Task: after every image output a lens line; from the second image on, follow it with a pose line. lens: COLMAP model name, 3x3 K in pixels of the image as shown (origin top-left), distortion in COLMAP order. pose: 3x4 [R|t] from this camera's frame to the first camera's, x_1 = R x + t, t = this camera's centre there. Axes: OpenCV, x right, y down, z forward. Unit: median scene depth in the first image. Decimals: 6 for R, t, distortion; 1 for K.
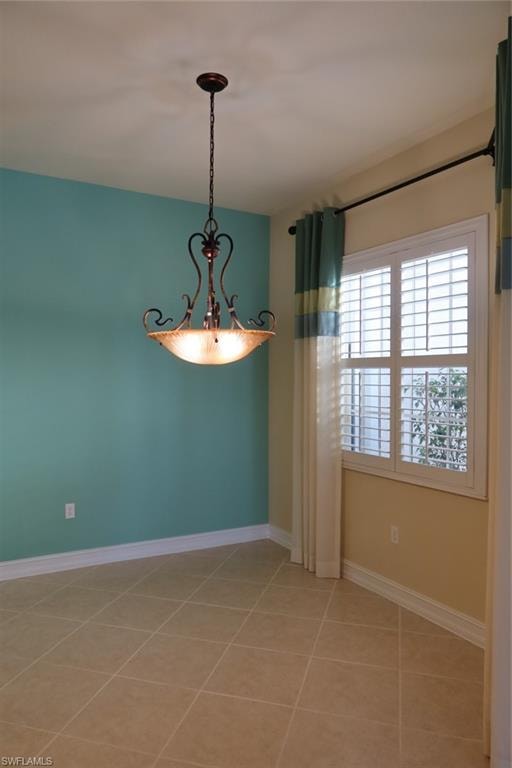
lens RADIAL K [[528.7, 0, 256.0], [0, 528.7, 384.0], [0, 0, 1]] dist [-0.027960, -0.000775]
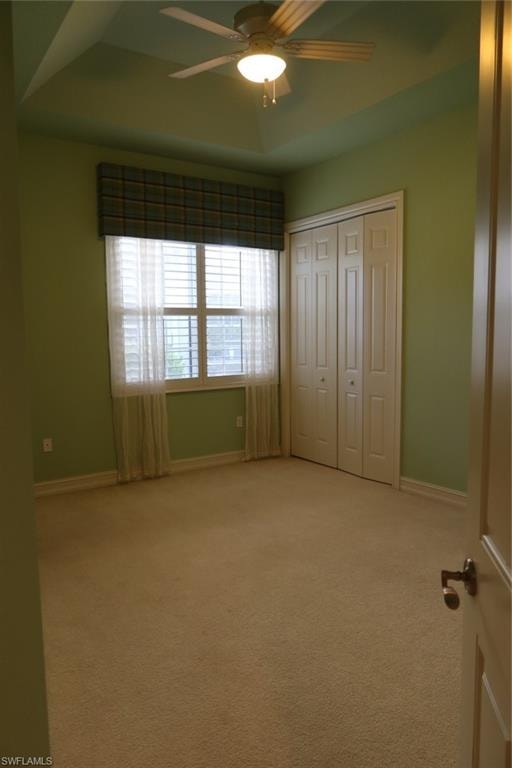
lens RADIAL K [[528.7, 0, 256.0], [0, 528.7, 384.0], [0, 0, 1]] dist [-0.027960, -0.000775]
pose [[-0.083103, -0.102604, 0.991245, -1.179049], [0.023100, 0.994220, 0.104849, 0.007920], [-0.996273, 0.031611, -0.080252, 0.922088]]
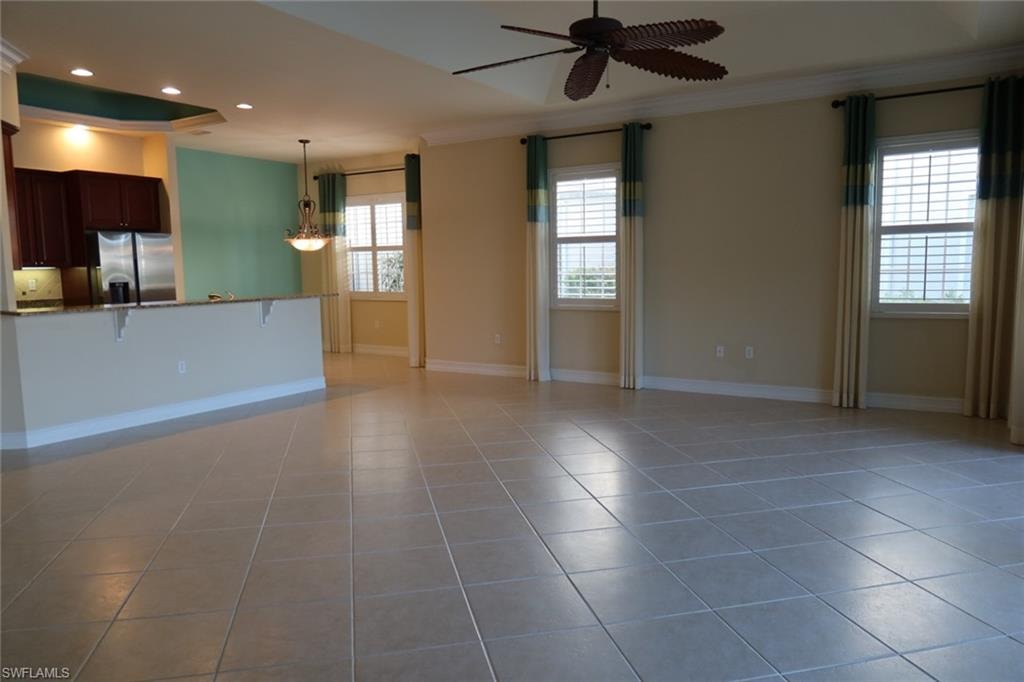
lens RADIAL K [[704.9, 0, 512.0], [0, 704.9, 341.0], [0, 0, 1]] dist [-0.027960, -0.000775]
pose [[0.882067, -0.068932, 0.466054, -0.619476], [0.022184, 0.994218, 0.105064, 0.045821], [-0.470601, -0.082335, 0.878496, -1.878771]]
